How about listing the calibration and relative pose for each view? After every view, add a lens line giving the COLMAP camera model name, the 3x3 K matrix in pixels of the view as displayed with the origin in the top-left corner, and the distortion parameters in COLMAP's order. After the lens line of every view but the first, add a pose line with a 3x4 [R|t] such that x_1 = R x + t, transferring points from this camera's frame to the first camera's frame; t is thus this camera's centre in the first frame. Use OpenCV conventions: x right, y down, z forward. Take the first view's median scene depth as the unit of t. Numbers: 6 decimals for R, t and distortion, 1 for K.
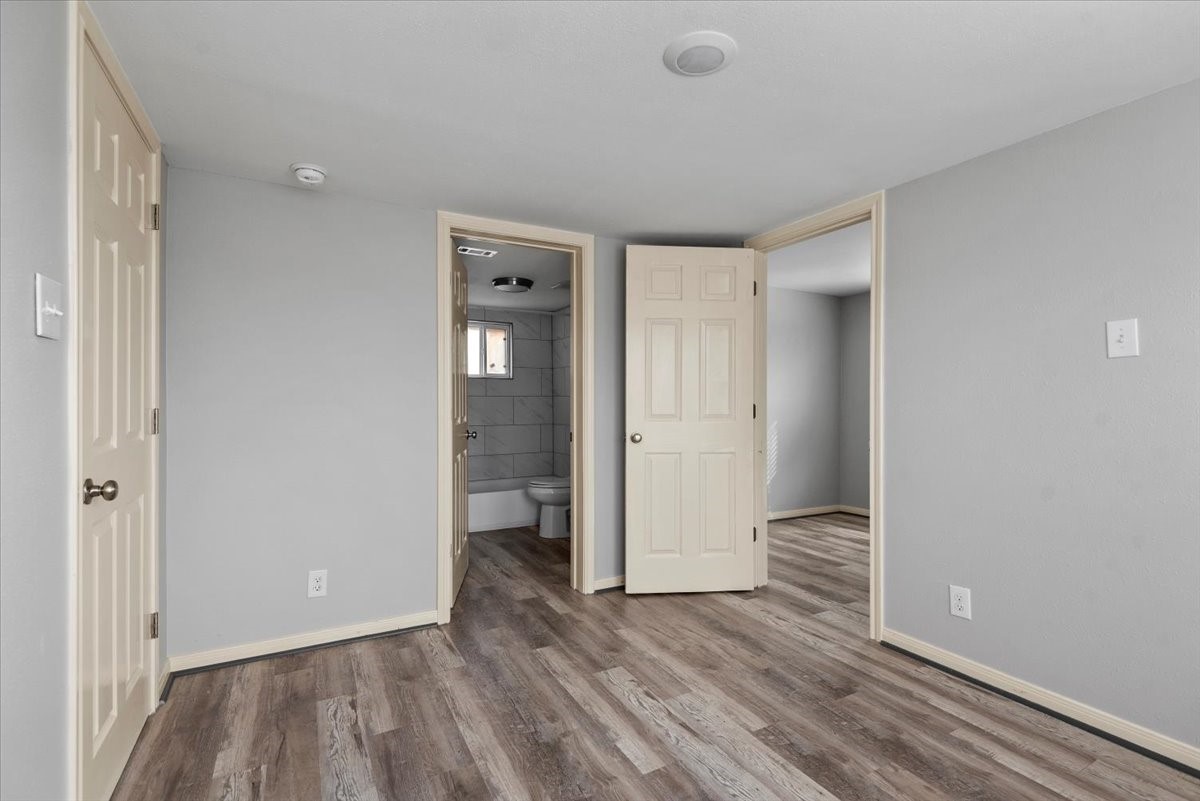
lens RADIAL K [[547.6, 0, 604.0], [0, 547.6, 403.2], [0, 0, 1]] dist [-0.005311, 0.002473]
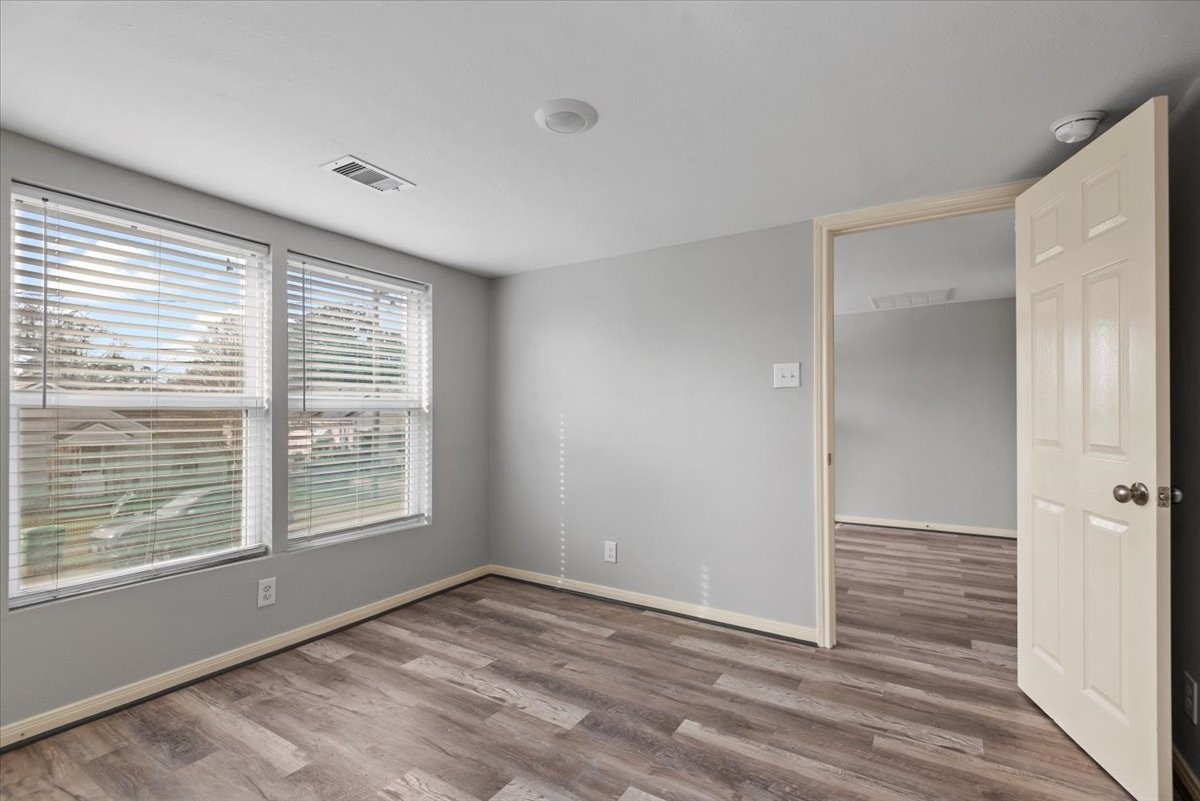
lens RADIAL K [[547.6, 0, 605.3], [0, 547.6, 404.5], [0, 0, 1]] dist [-0.005311, 0.002473]
pose [[-0.869208, -0.005401, -0.494417, 0.481882], [-0.001893, 0.999969, -0.007595, -0.015606], [0.494443, -0.005666, -0.869191, 1.455077]]
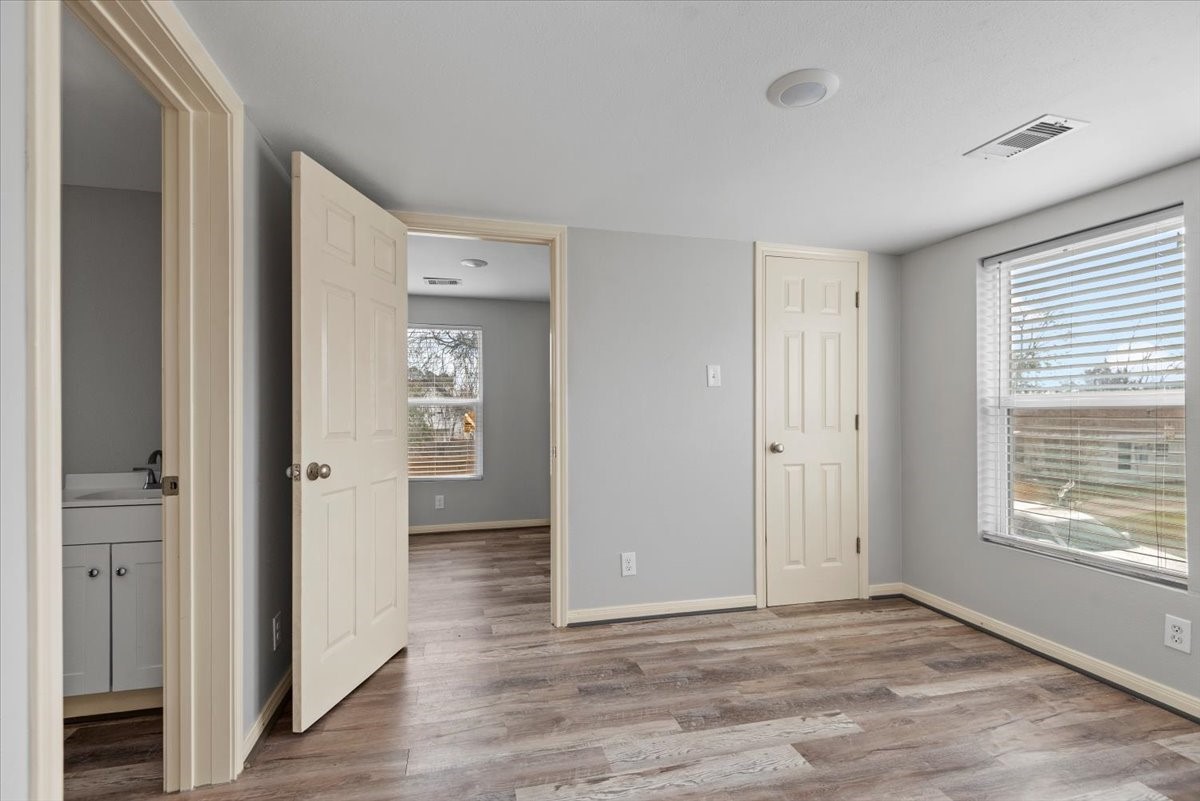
lens RADIAL K [[547.6, 0, 595.2], [0, 547.6, 404.5], [0, 0, 1]] dist [-0.005311, 0.002473]
pose [[0.246186, 0.013009, 0.969135, -0.688994], [-0.001443, 0.999914, -0.013056, -0.004454], [-0.969222, 0.001816, 0.246183, 0.796337]]
